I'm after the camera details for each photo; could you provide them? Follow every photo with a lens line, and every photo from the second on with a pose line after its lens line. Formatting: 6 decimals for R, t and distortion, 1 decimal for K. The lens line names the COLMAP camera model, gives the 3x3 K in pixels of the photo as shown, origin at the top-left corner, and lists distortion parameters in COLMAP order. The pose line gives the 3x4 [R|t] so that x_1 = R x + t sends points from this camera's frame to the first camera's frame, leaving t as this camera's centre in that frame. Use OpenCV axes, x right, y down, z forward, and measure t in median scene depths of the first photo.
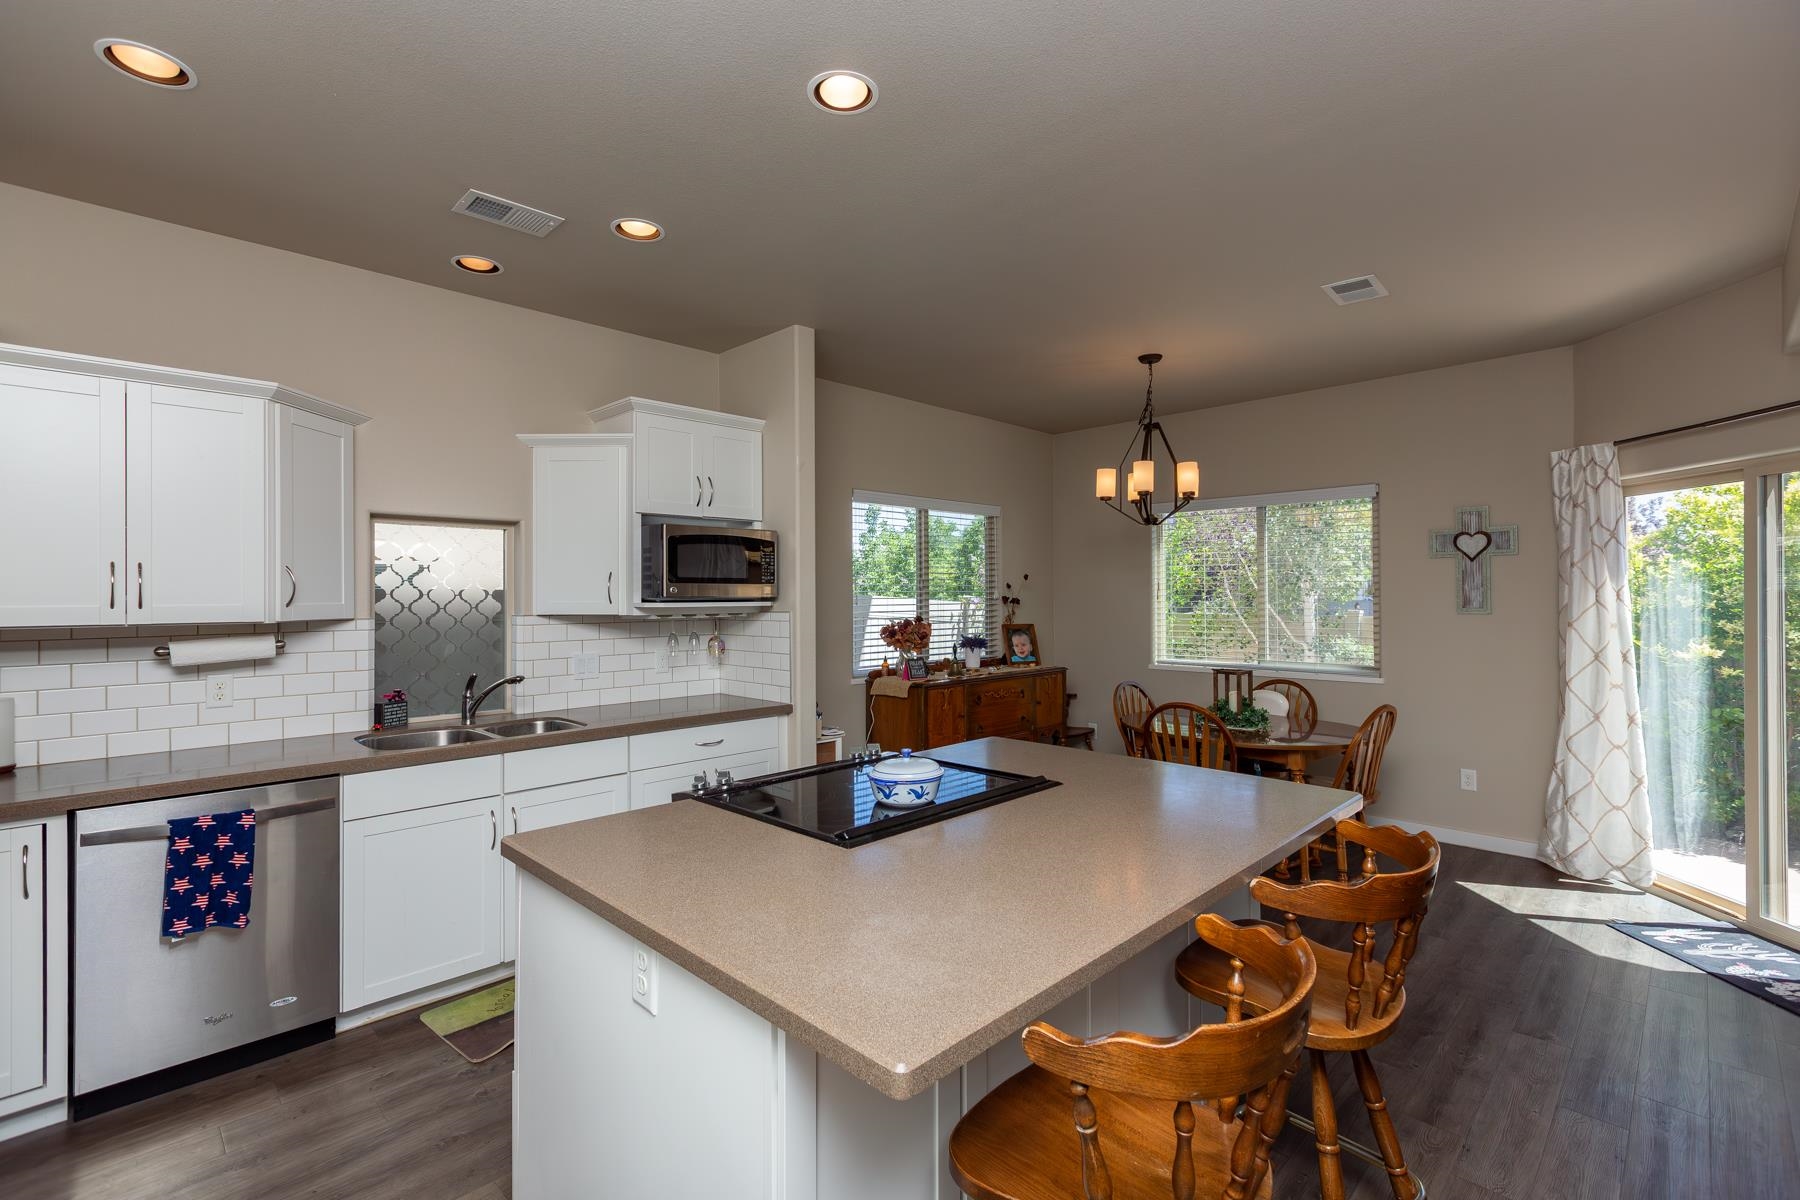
lens RADIAL K [[813.1, 0, 903.8], [0, 813.1, 591.8], [0, 0, 1]] dist [0.004807, 0.000274]
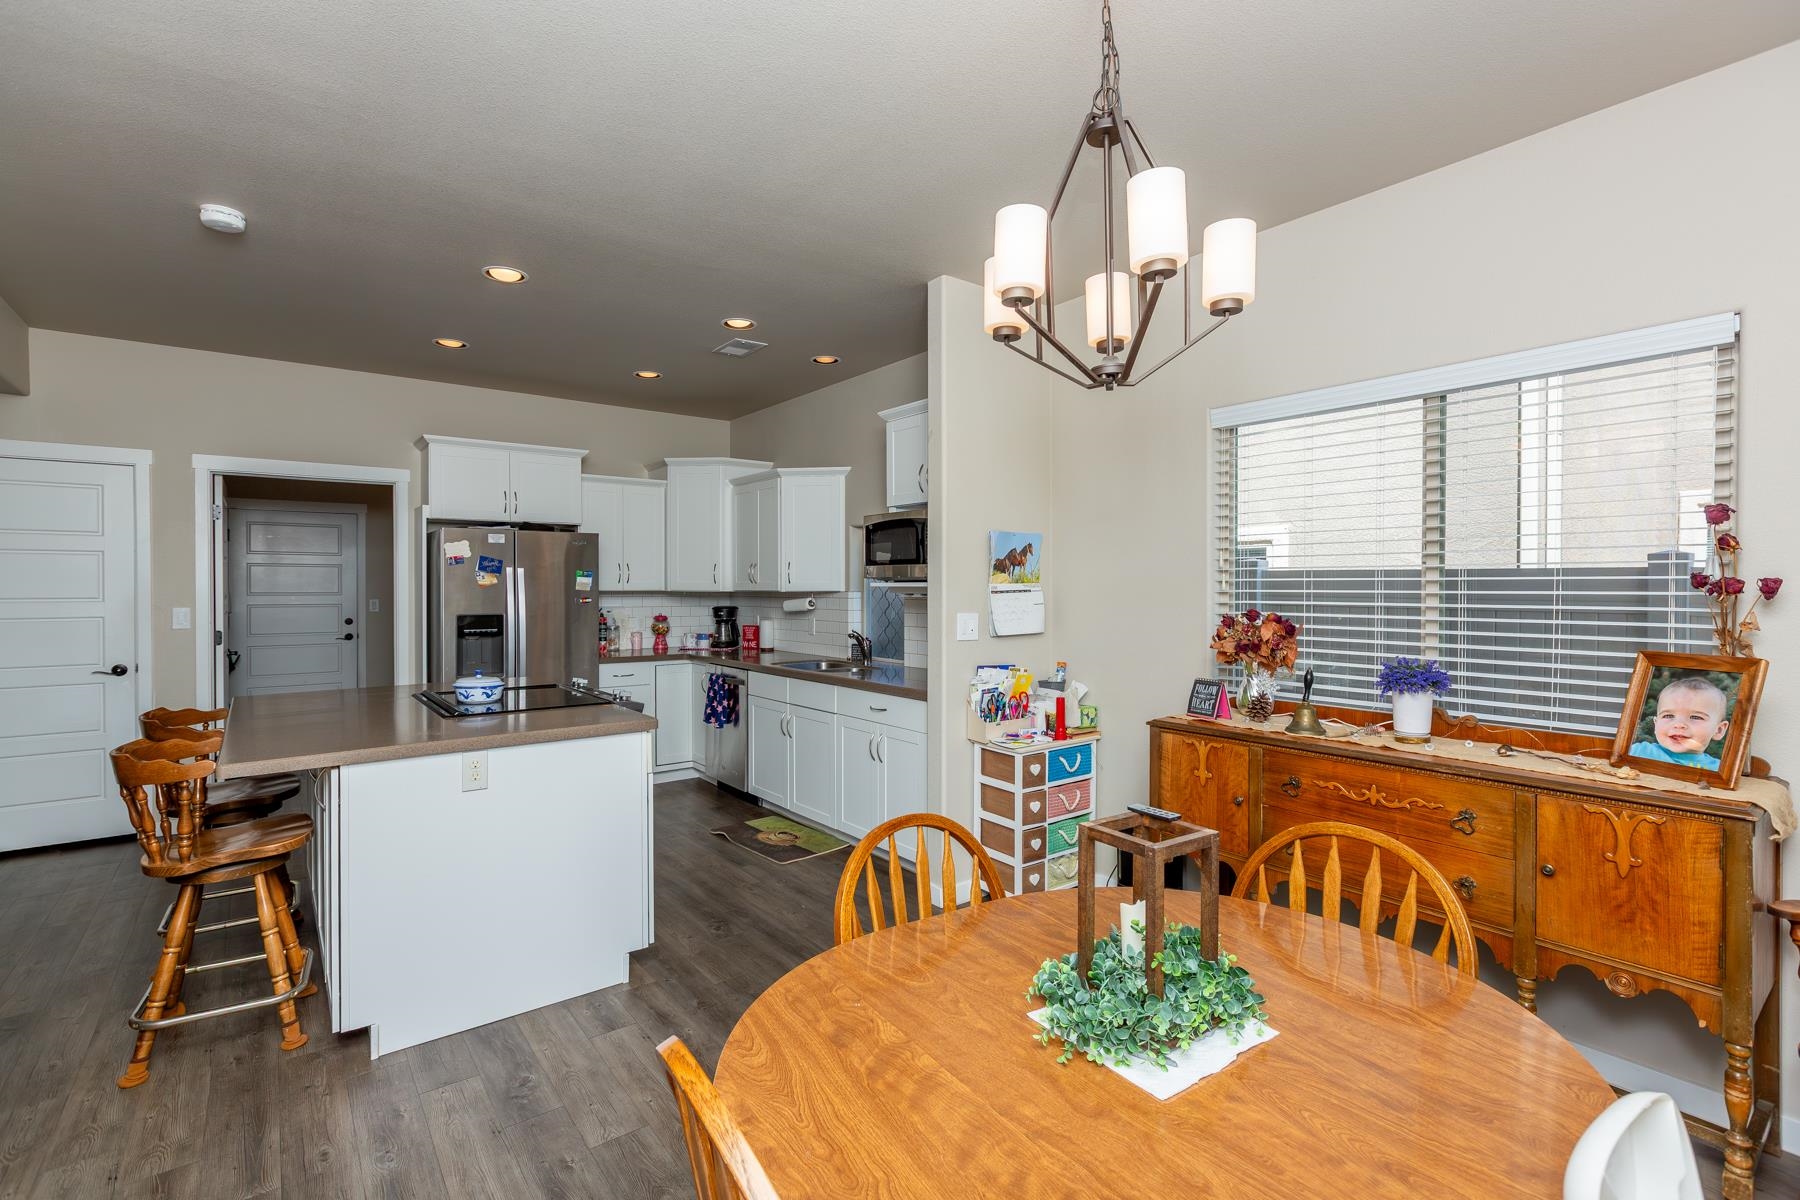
lens RADIAL K [[819.3, 0, 894.5], [0, 819.3, 585.9], [0, 0, 1]] dist [0.000960, -0.000205]
pose [[-0.129309, 0.009800, -0.991556, 0.753324], [0.006607, 0.999937, 0.009021, 0.006612], [0.991582, -0.005385, -0.129366, 1.009489]]
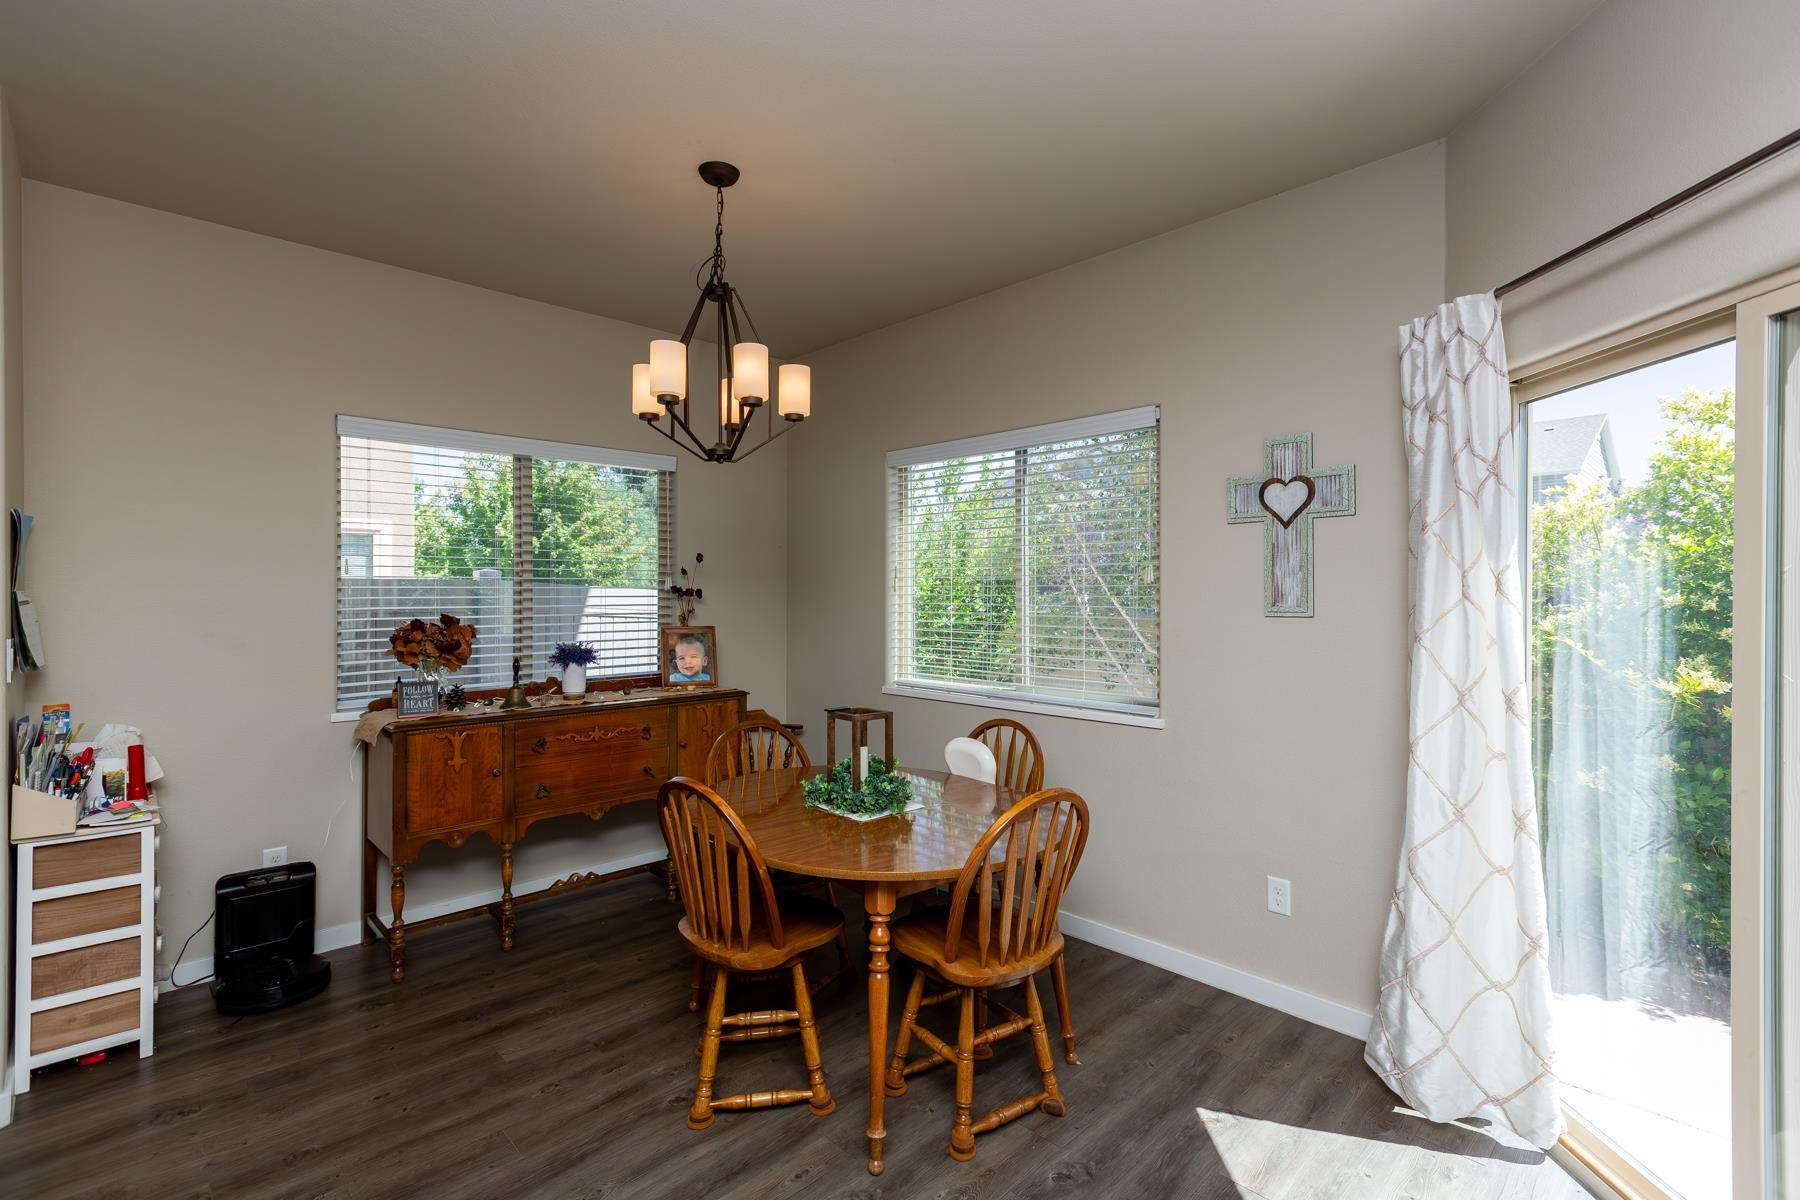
lens RADIAL K [[813.1, 0, 903.8], [0, 813.1, 591.8], [0, 0, 1]] dist [0.004807, 0.000274]
pose [[0.999504, 0.003216, -0.031323, 0.491093], [-0.002998, 0.999971, 0.007015, 0.006779], [0.031345, -0.006918, 0.999485, 0.448628]]
